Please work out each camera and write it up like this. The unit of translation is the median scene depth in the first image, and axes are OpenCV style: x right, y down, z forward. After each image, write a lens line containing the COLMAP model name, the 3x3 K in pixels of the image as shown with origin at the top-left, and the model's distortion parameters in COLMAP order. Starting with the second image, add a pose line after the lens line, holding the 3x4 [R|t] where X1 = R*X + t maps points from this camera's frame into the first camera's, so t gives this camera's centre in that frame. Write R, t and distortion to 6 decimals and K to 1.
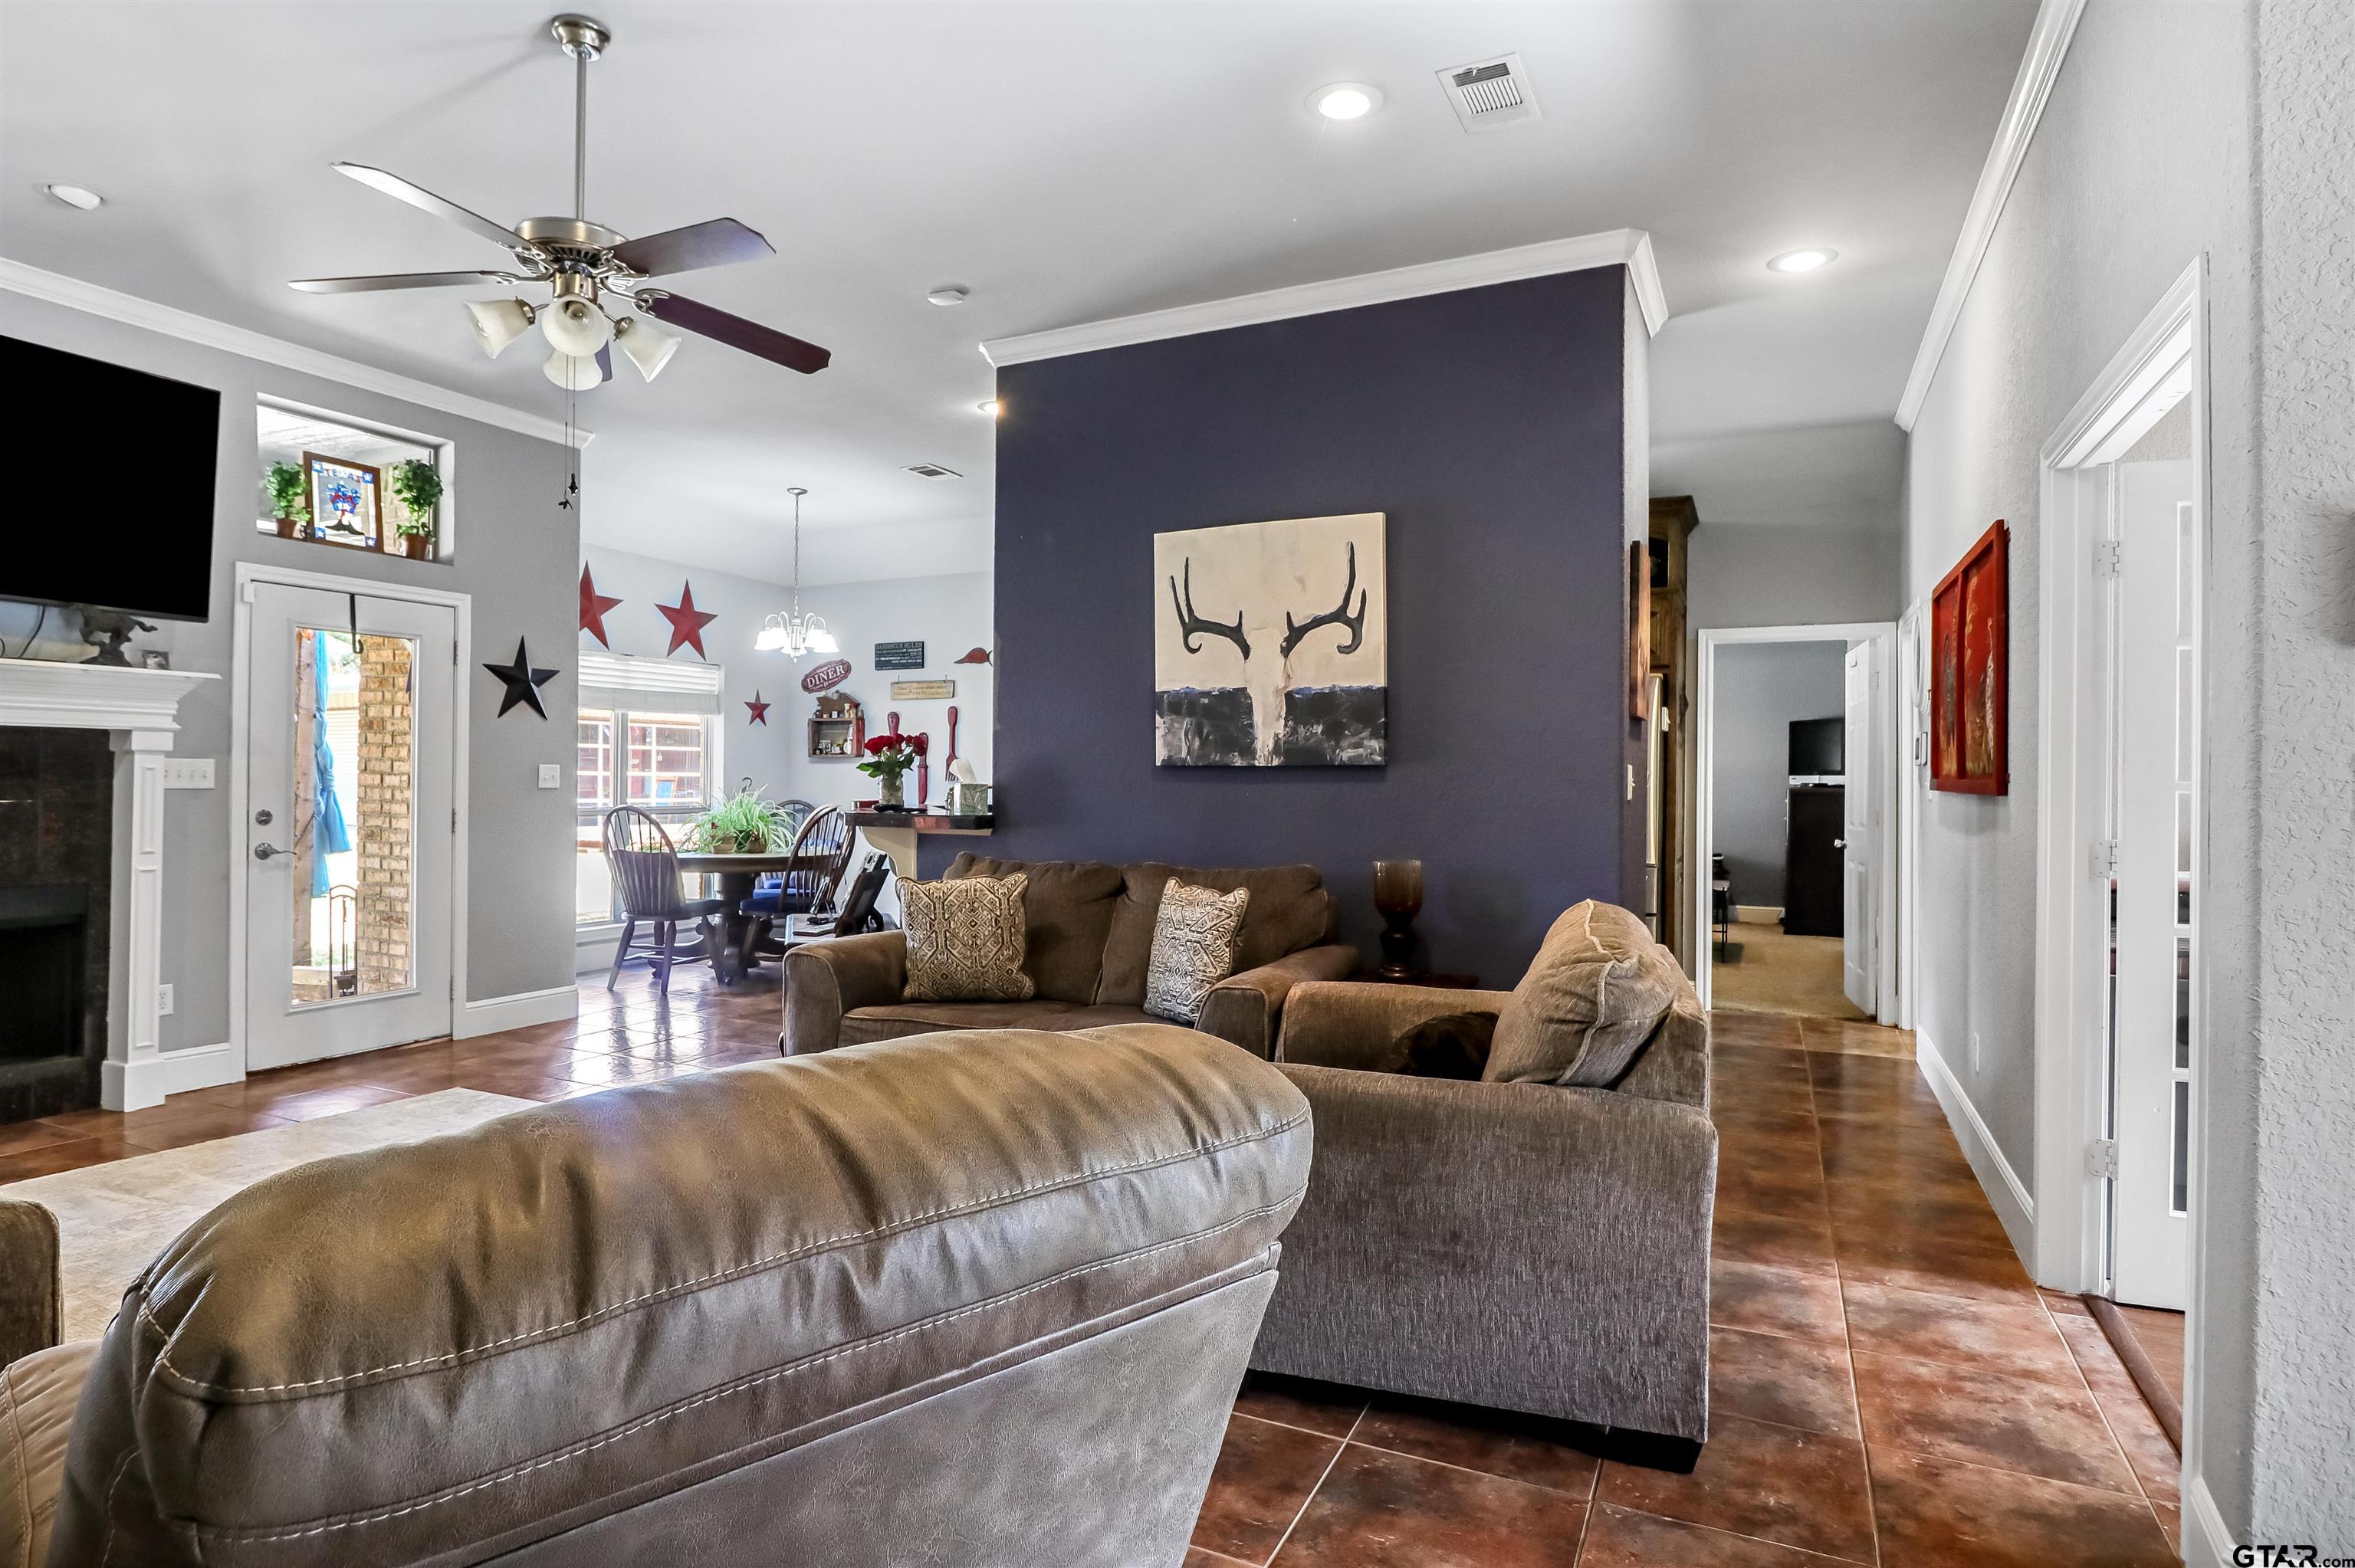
lens RADIAL K [[1276.1, 0, 1132.5], [0, 1276.1, 759.9], [0, 0, 1]] dist [-0.009474, -0.001277]
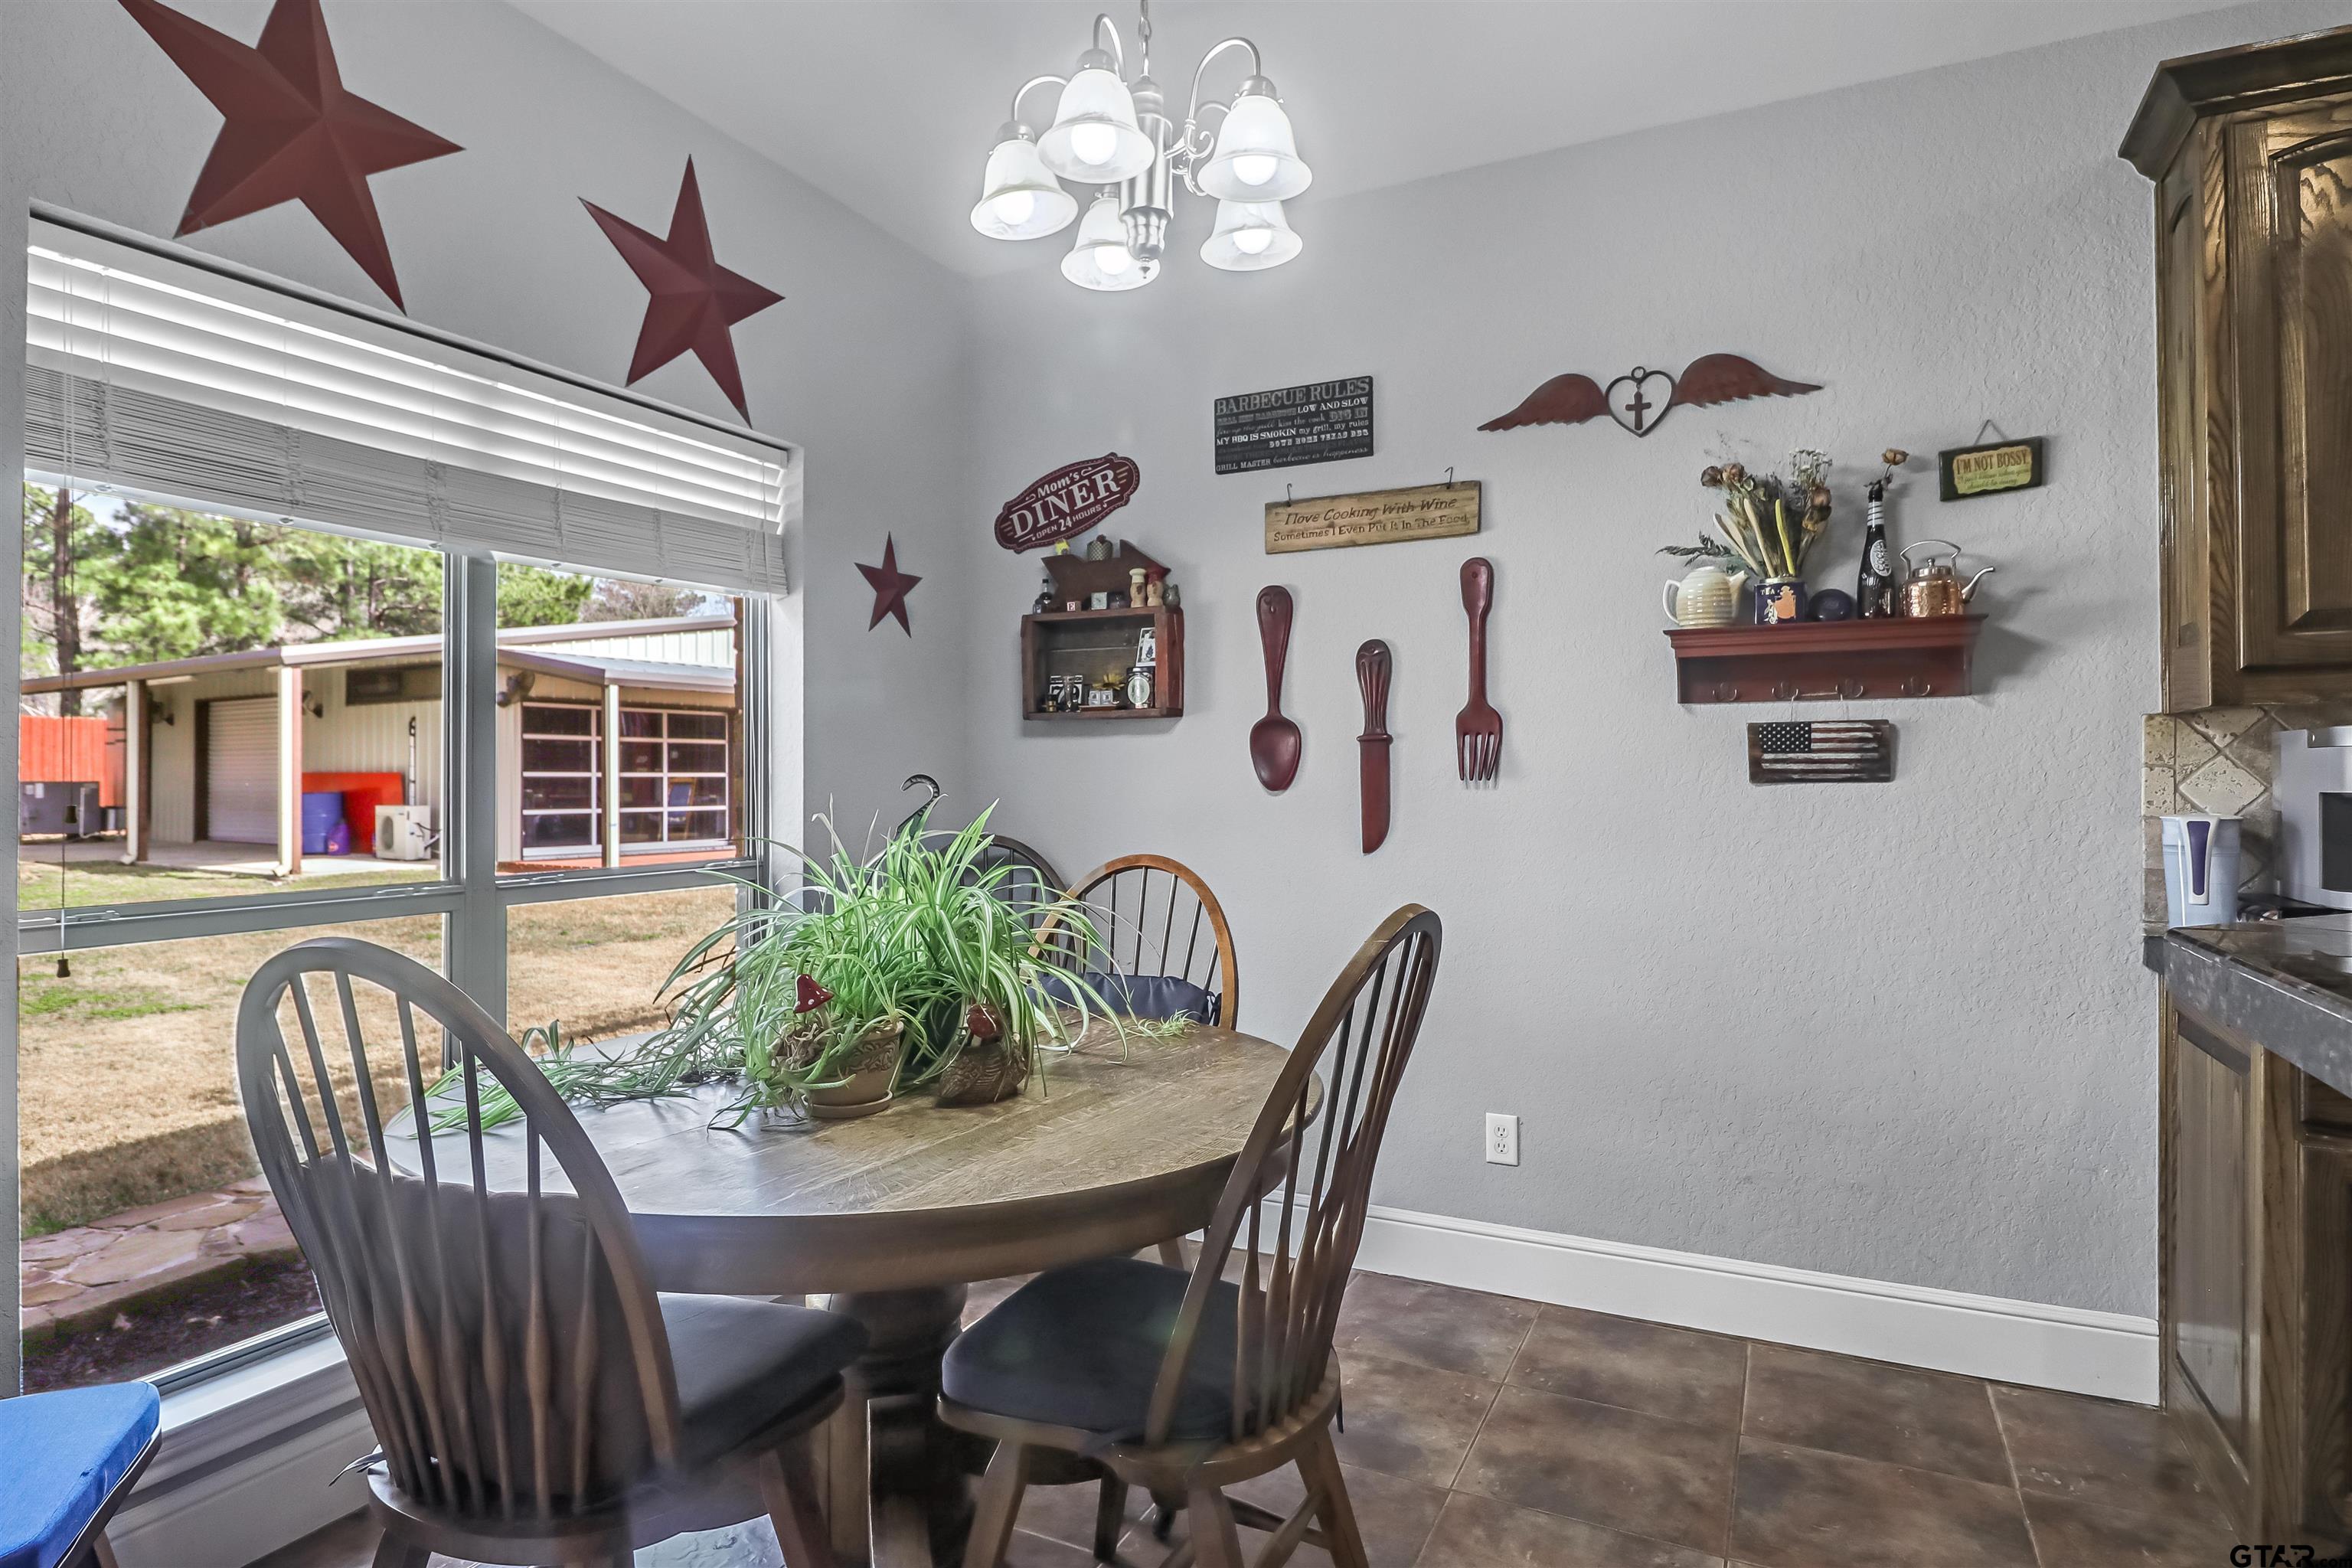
lens RADIAL K [[1274.6, 0, 1131.1], [0, 1274.6, 759.9], [0, 0, 1]] dist [-0.009474, -0.001277]
pose [[0.999765, -0.012928, -0.017392, -0.223129], [0.012981, 0.999911, 0.002916, 0.009196], [0.017352, -0.003141, 0.999845, 0.648517]]
